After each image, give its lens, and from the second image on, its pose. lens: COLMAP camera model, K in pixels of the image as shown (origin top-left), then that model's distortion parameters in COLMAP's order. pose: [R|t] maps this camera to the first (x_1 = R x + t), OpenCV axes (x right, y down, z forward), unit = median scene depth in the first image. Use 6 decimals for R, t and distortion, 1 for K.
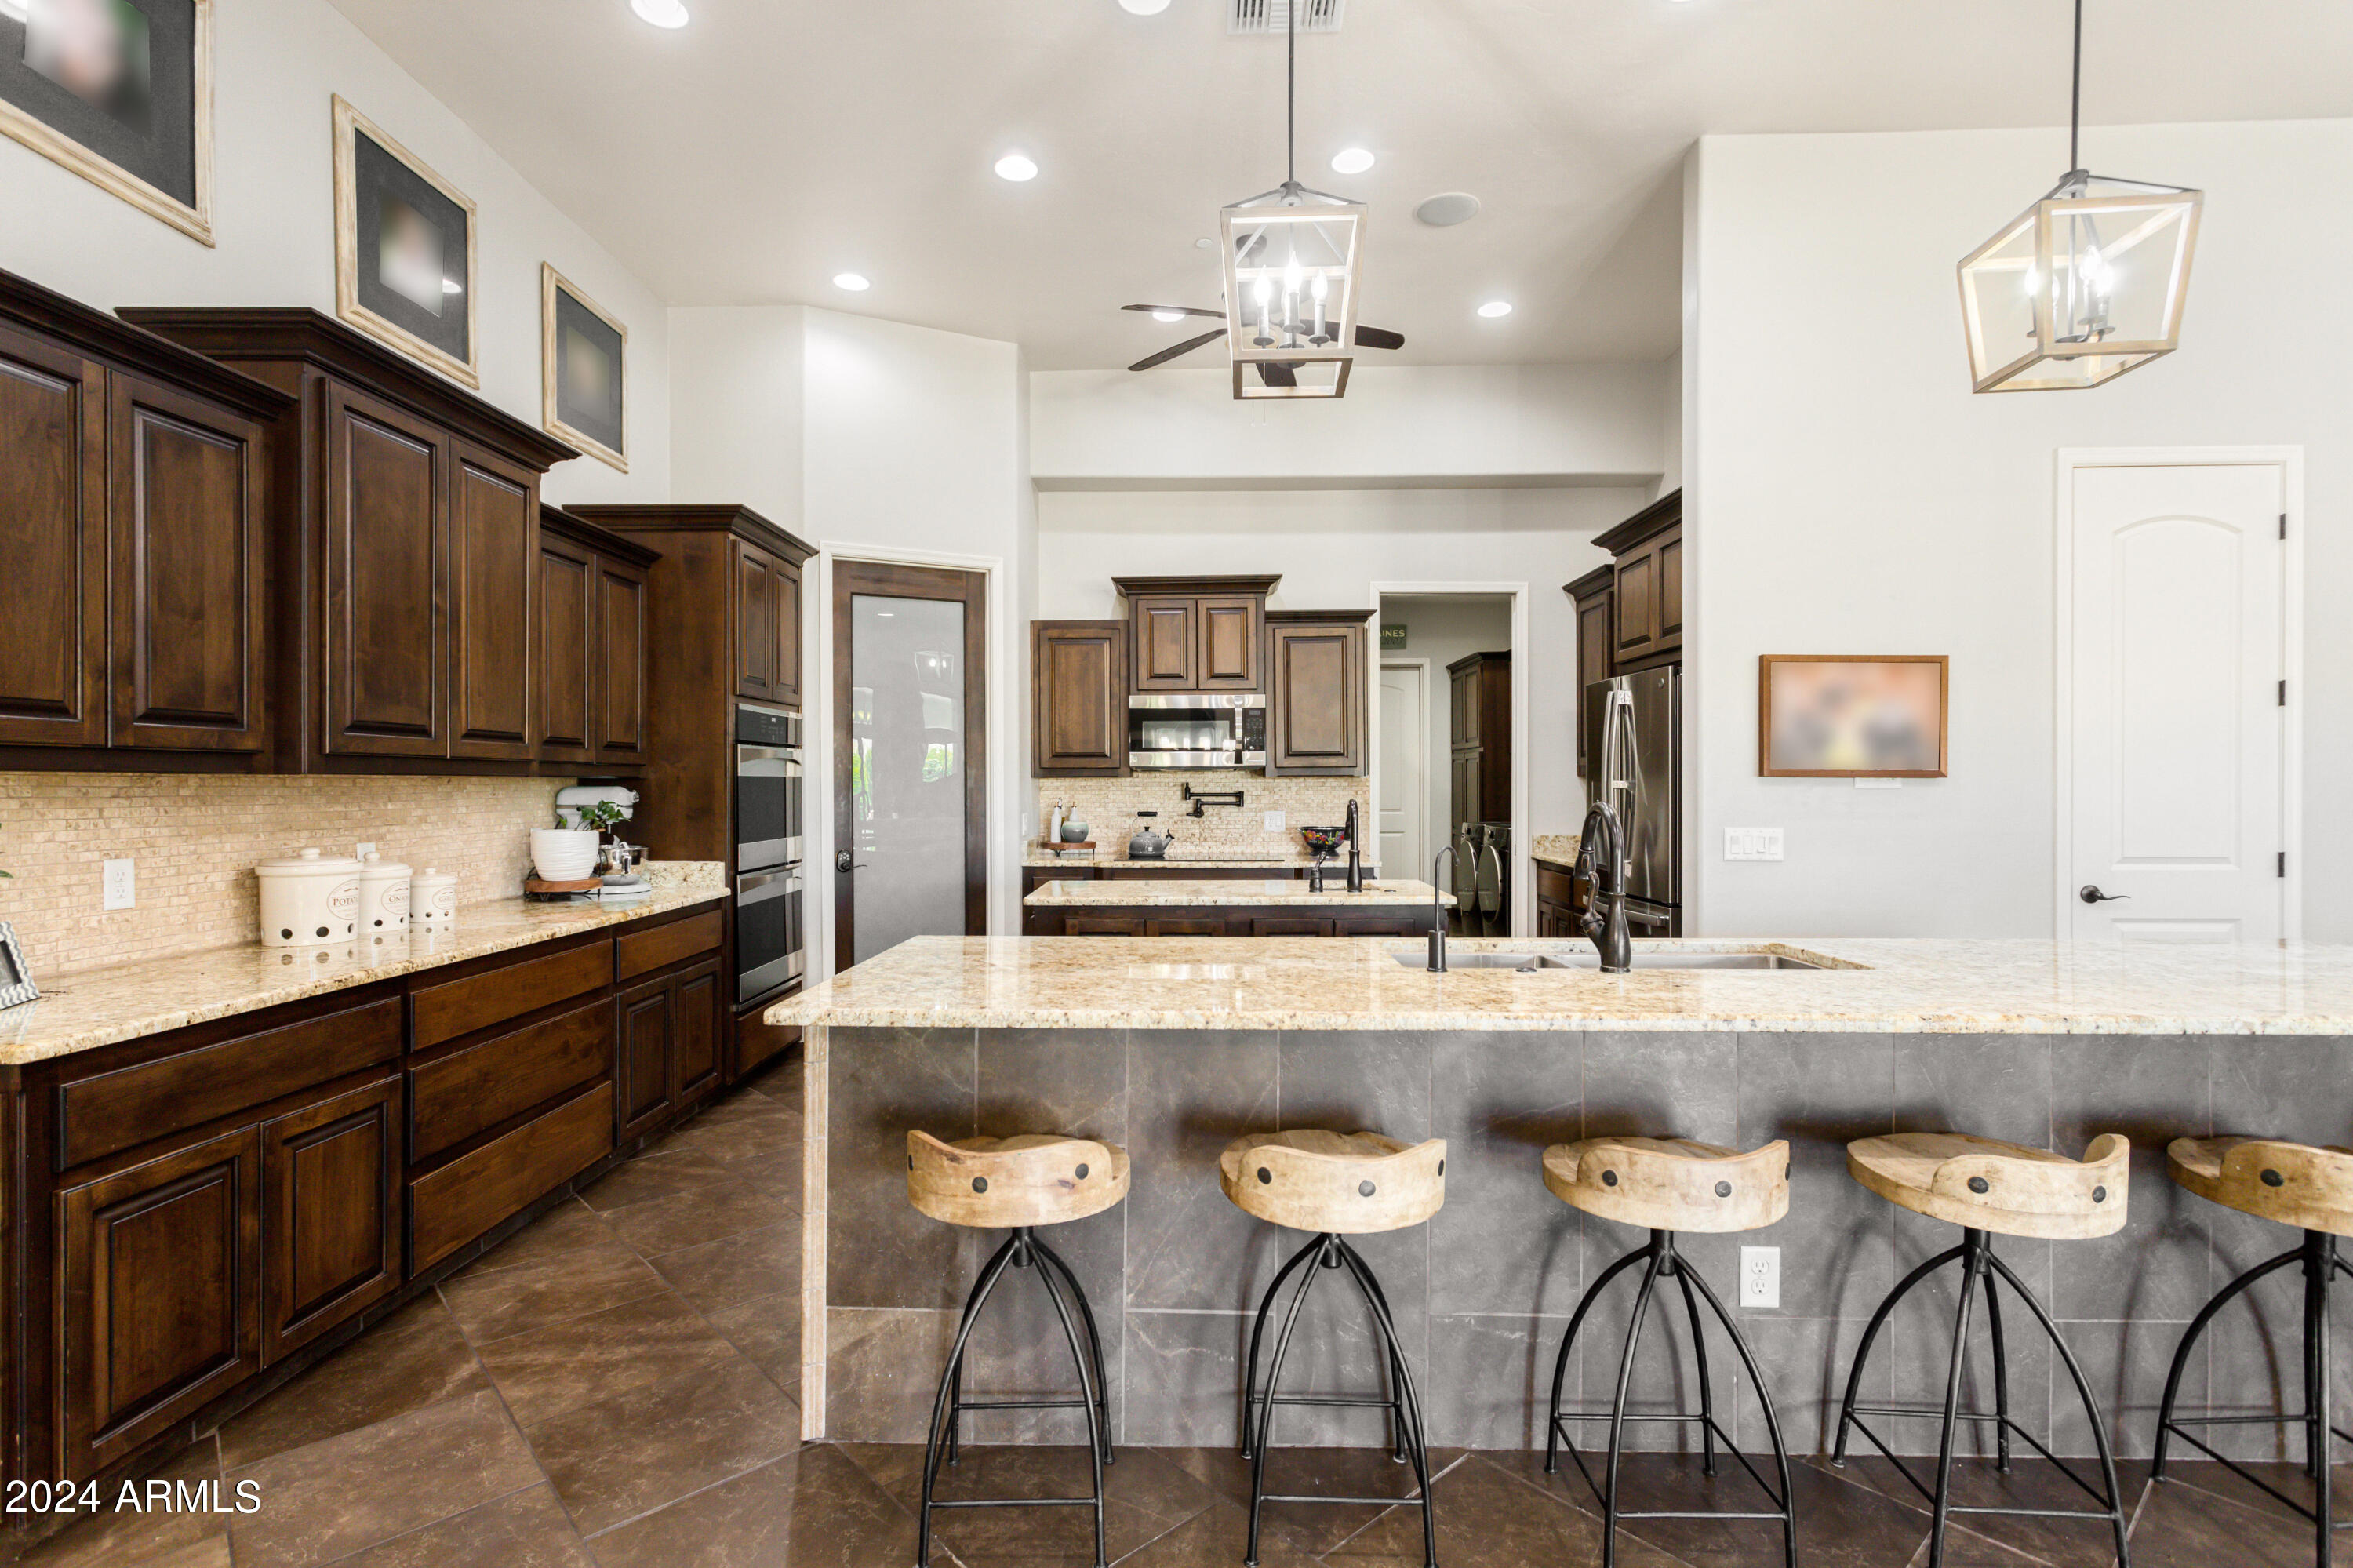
lens RADIAL K [[1143.1, 0, 1172.2], [0, 1143.1, 774.0], [0, 0, 1]] dist [0.004028, 0.001372]
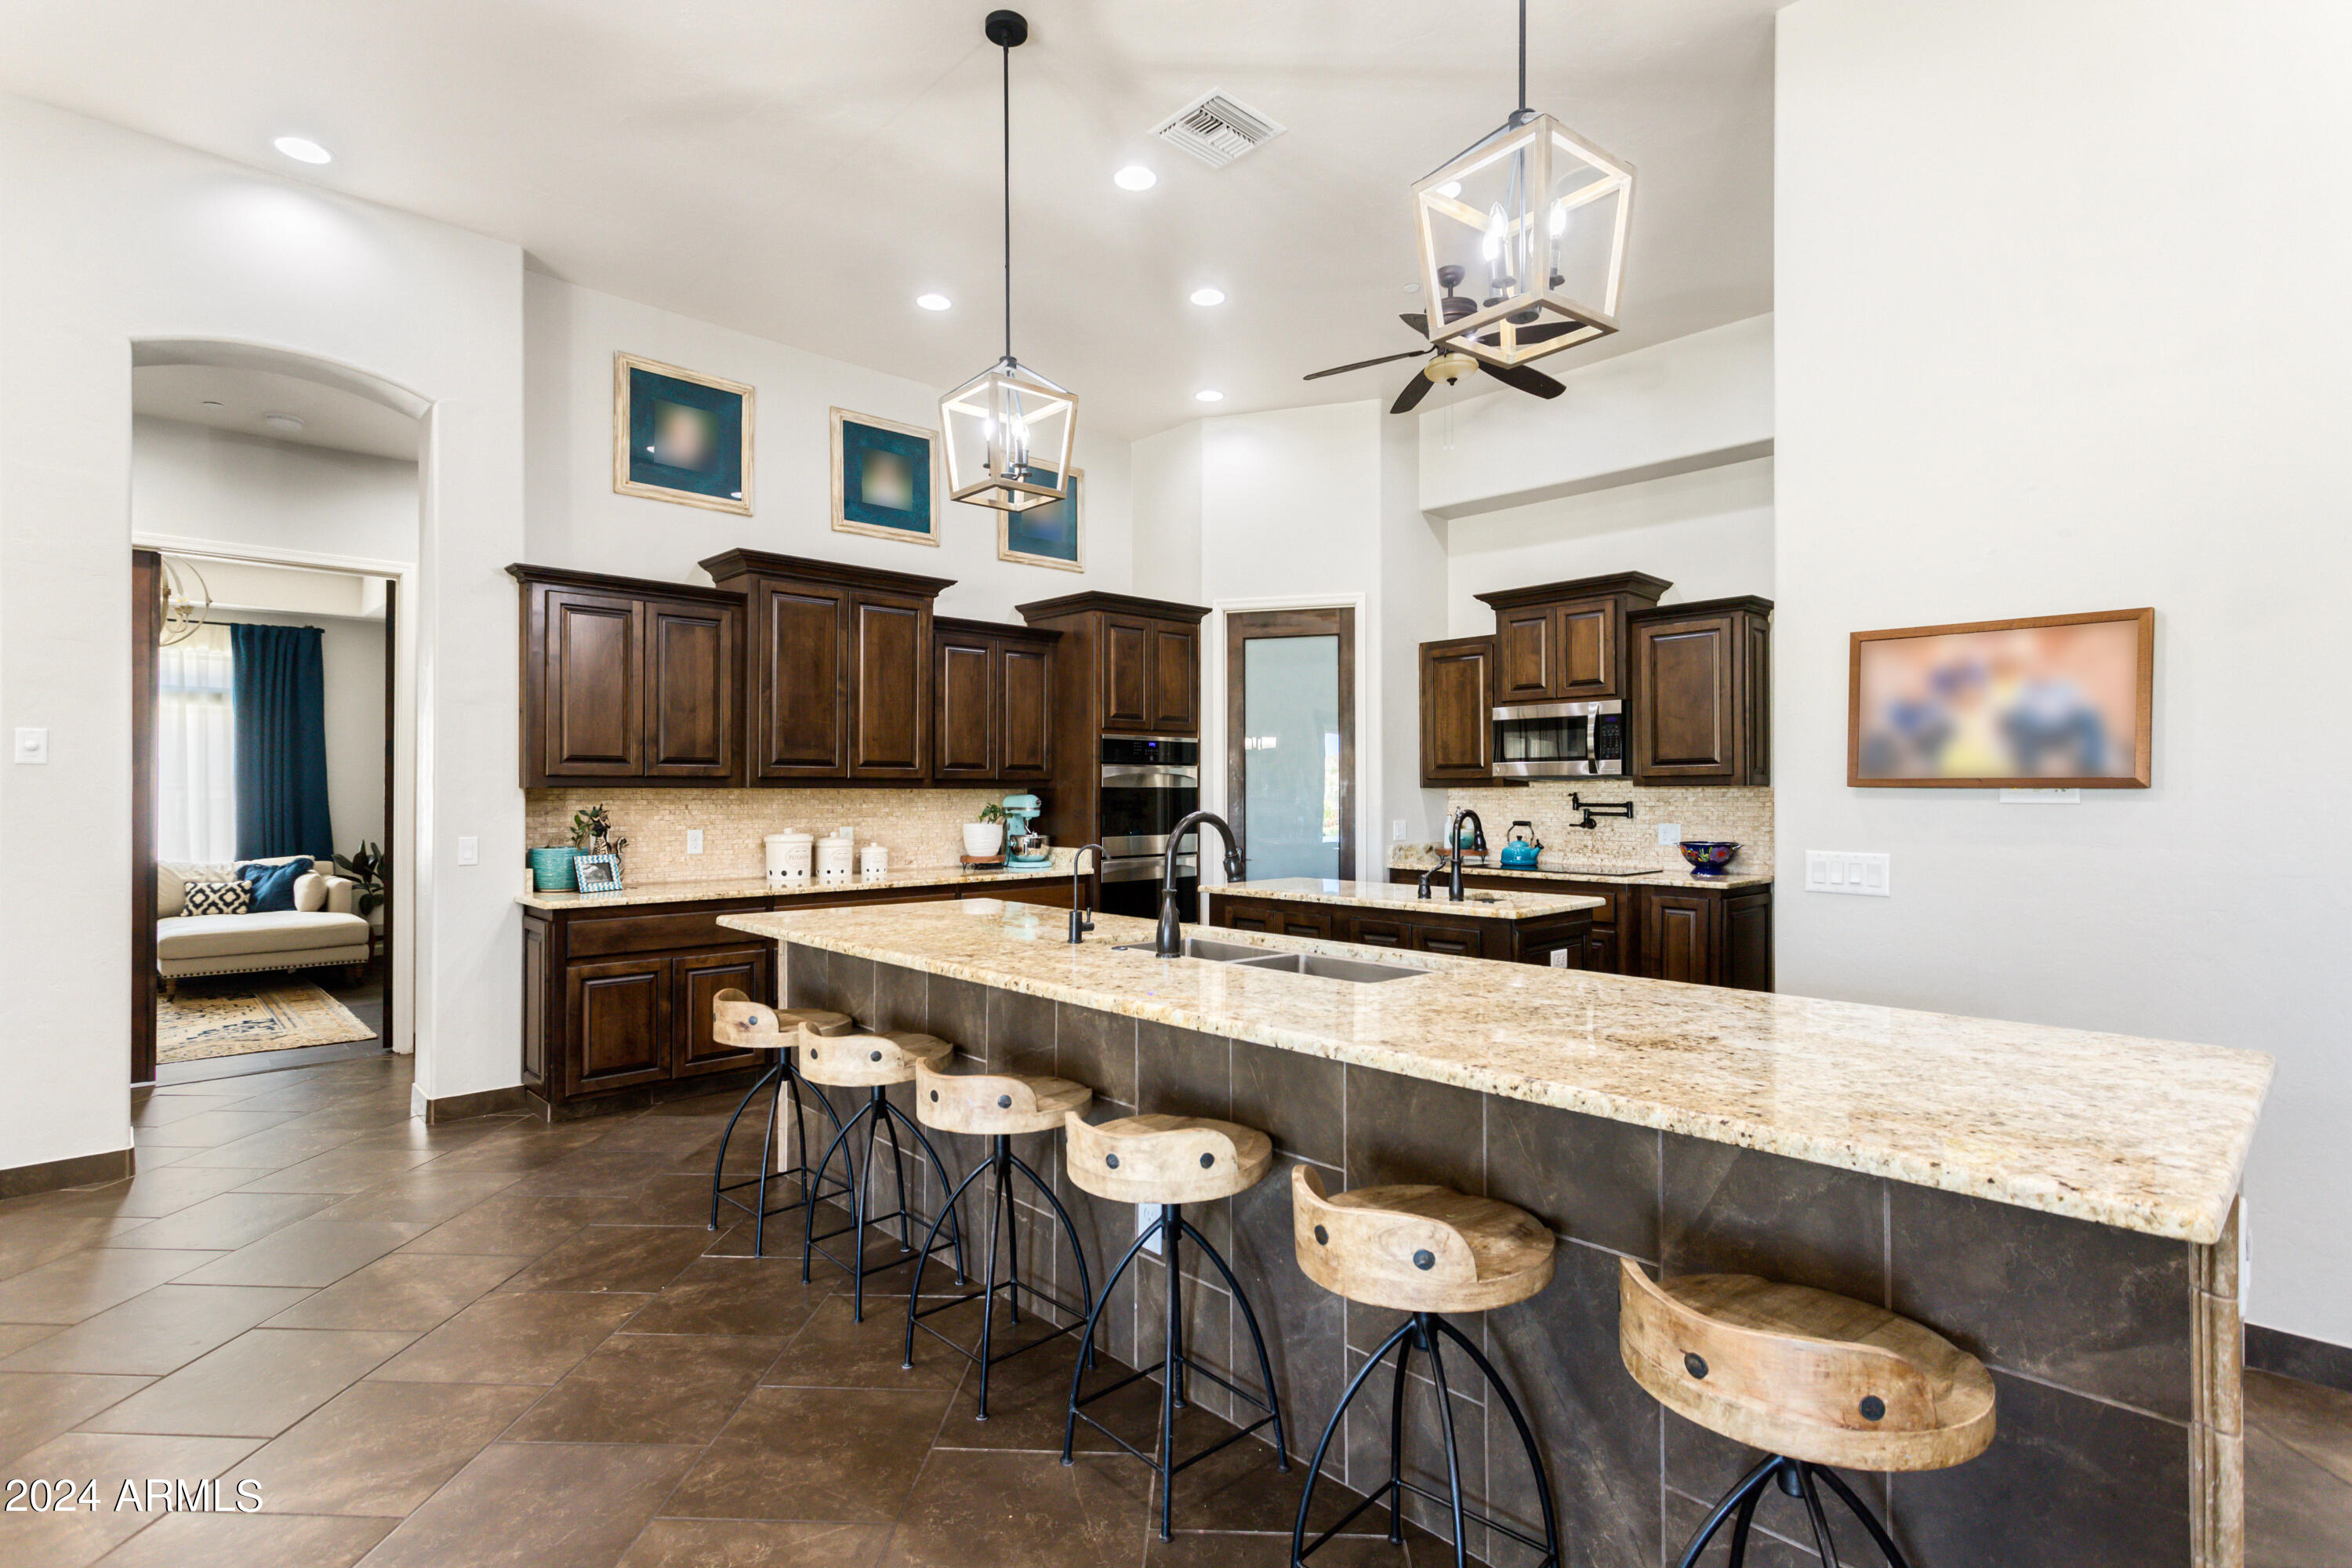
lens RADIAL K [[1142.6, 0, 1184.2], [0, 1142.6, 771.4], [0, 0, 1]] dist [0.004028, 0.001372]
pose [[0.705474, -0.011300, -0.708646, 0.739650], [0.004951, 0.999927, -0.011016, -0.001995], [0.708719, 0.004263, 0.705478, 0.113867]]
